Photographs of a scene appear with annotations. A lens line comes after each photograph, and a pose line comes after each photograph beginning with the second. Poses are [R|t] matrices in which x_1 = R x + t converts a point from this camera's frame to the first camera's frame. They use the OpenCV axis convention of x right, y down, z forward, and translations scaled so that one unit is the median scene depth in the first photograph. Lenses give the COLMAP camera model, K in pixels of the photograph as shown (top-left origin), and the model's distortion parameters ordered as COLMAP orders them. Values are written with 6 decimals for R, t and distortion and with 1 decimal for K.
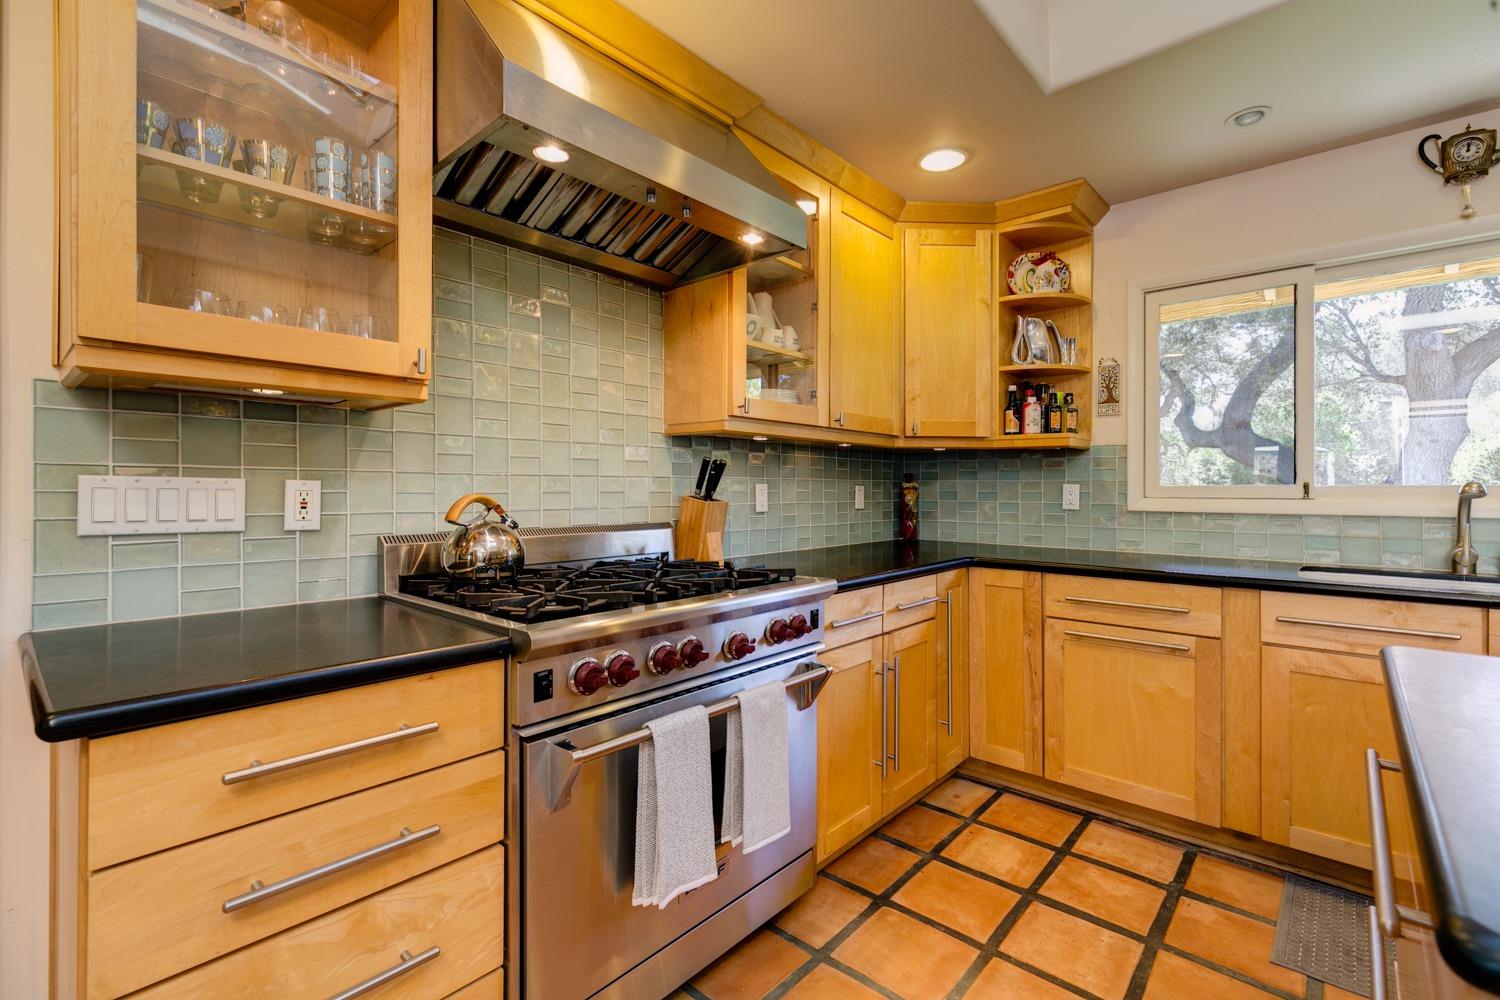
lens RADIAL K [[709.3, 0, 779.5], [0, 709.3, 486.6], [0, 0, 1]] dist [-0.001006, -0.000192]
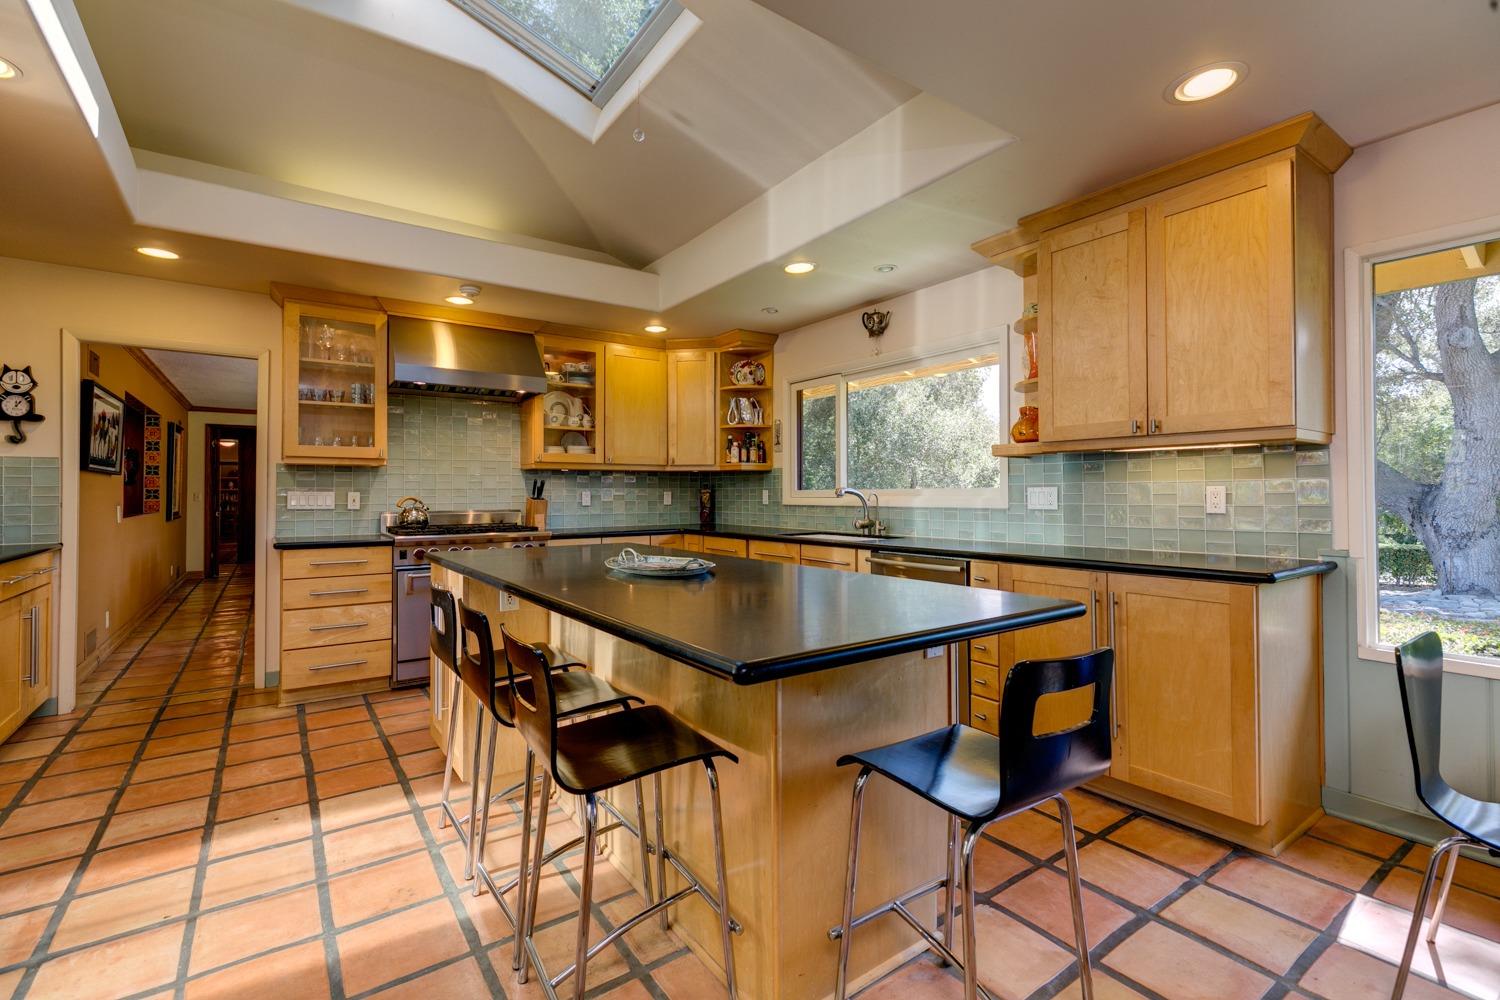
lens RADIAL K [[660.7, 0, 725.6], [0, 660.7, 480.1], [0, 0, 1]] dist [0.003466, -0.000328]
pose [[0.974116, -0.009779, -0.225836, 0.877135], [0.006367, 0.999854, -0.015831, -0.003797], [0.225957, 0.013983, 0.974037, -0.798015]]
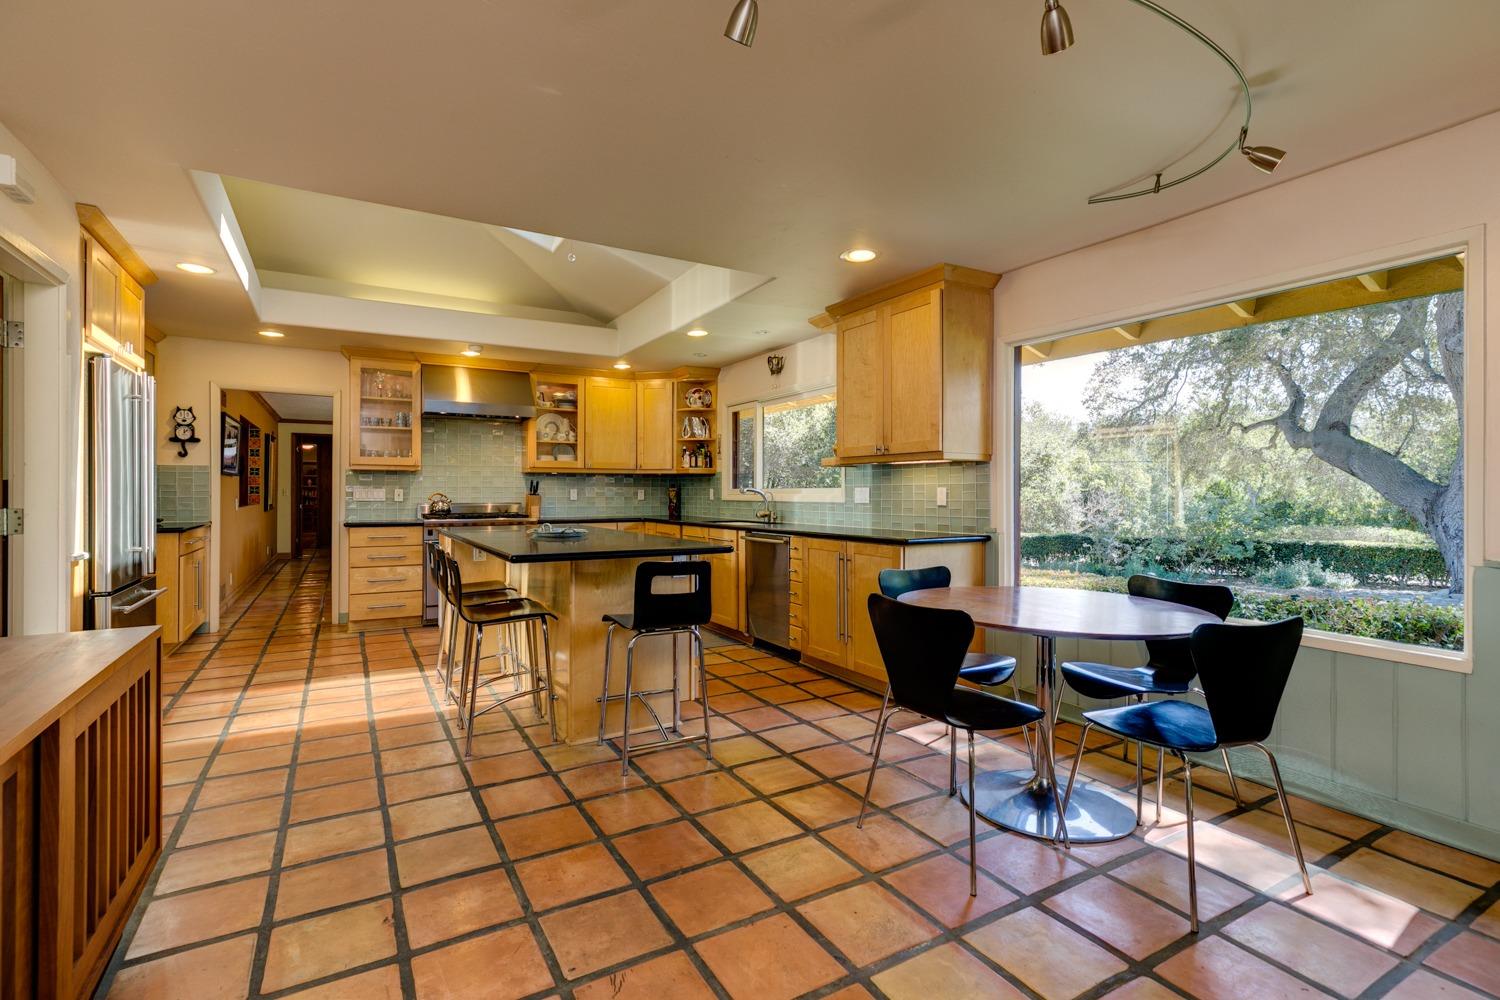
lens RADIAL K [[668.6, 0, 748.1], [0, 668.6, 484.8], [0, 0, 1]] dist [0.002869, 0.000370]
pose [[0.959175, -0.004151, -0.282783, 1.445599], [0.002521, 0.999978, -0.006127, -0.003493], [0.282802, 0.005164, 0.959164, -1.311063]]
